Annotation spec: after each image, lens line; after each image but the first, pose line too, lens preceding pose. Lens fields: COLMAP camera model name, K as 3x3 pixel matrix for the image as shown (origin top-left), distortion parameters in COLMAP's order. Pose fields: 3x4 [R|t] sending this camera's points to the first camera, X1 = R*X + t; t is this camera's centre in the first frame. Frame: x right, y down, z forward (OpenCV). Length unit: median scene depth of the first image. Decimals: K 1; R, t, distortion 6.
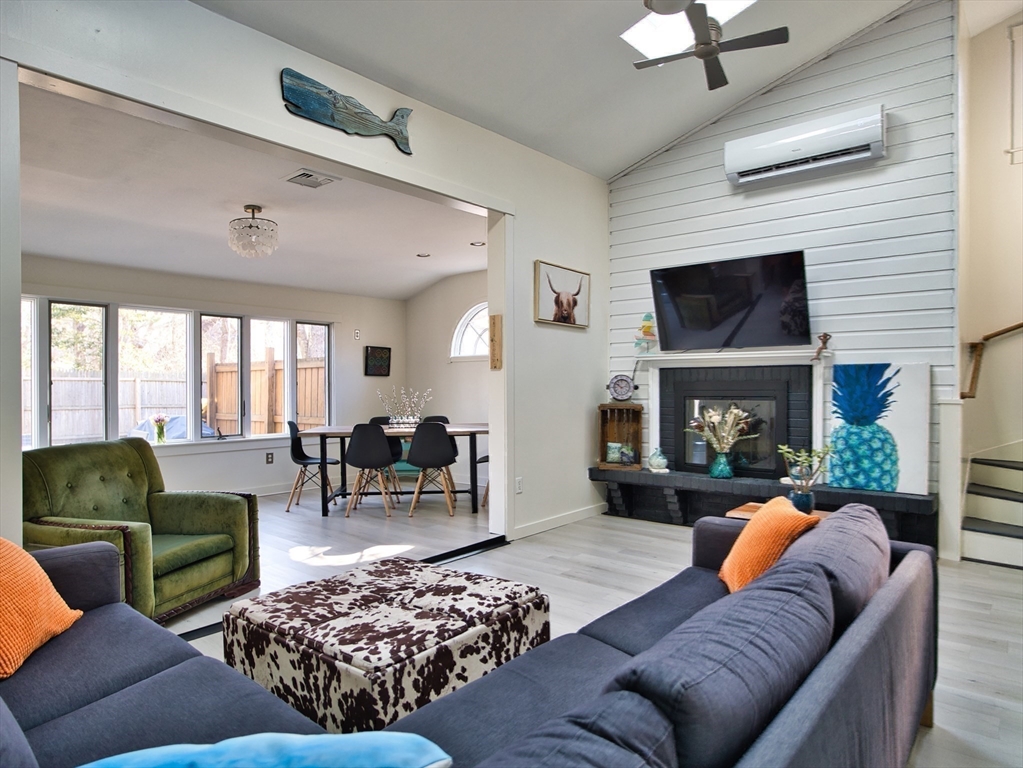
lens RADIAL K [[643.7, 0, 540.4], [0, 643.7, 389.1], [0, 0, 1]] dist [-0.031181, 0.016911]
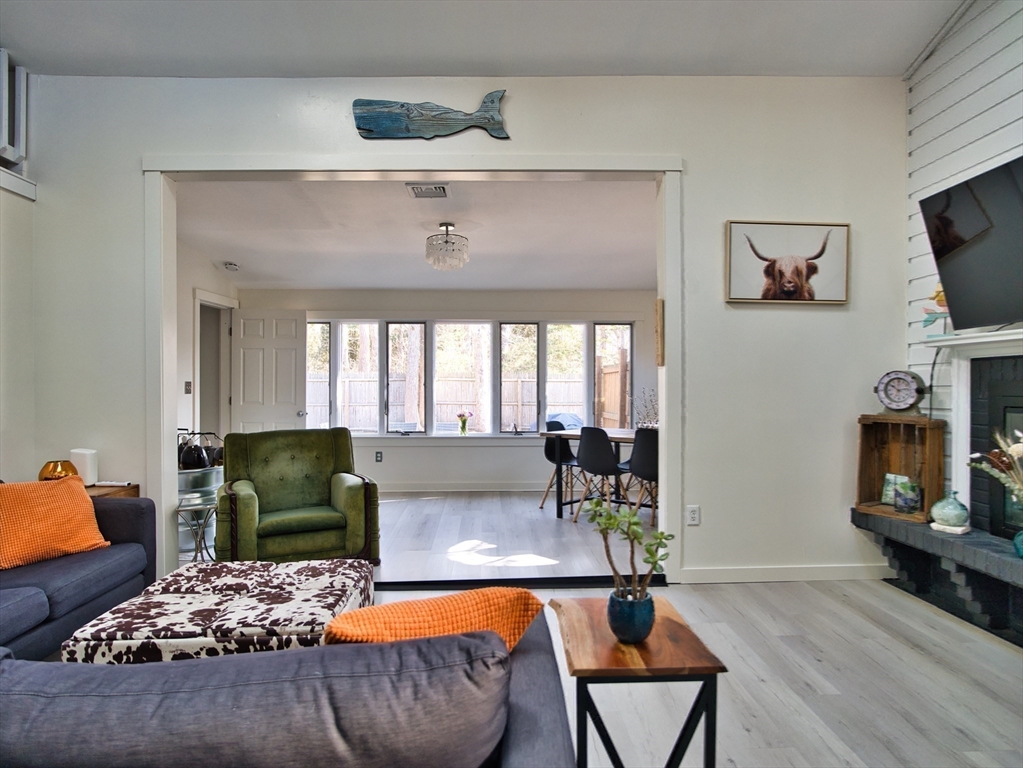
lens RADIAL K [[643.7, 0, 511.8], [0, 643.7, 389.5], [0, 0, 1]] dist [-0.031181, 0.016911]
pose [[0.641402, 0.005570, -0.767185, 0.560443], [-0.005160, 0.999982, 0.002946, -0.005173], [0.767188, 0.002069, 0.641419, 0.443584]]
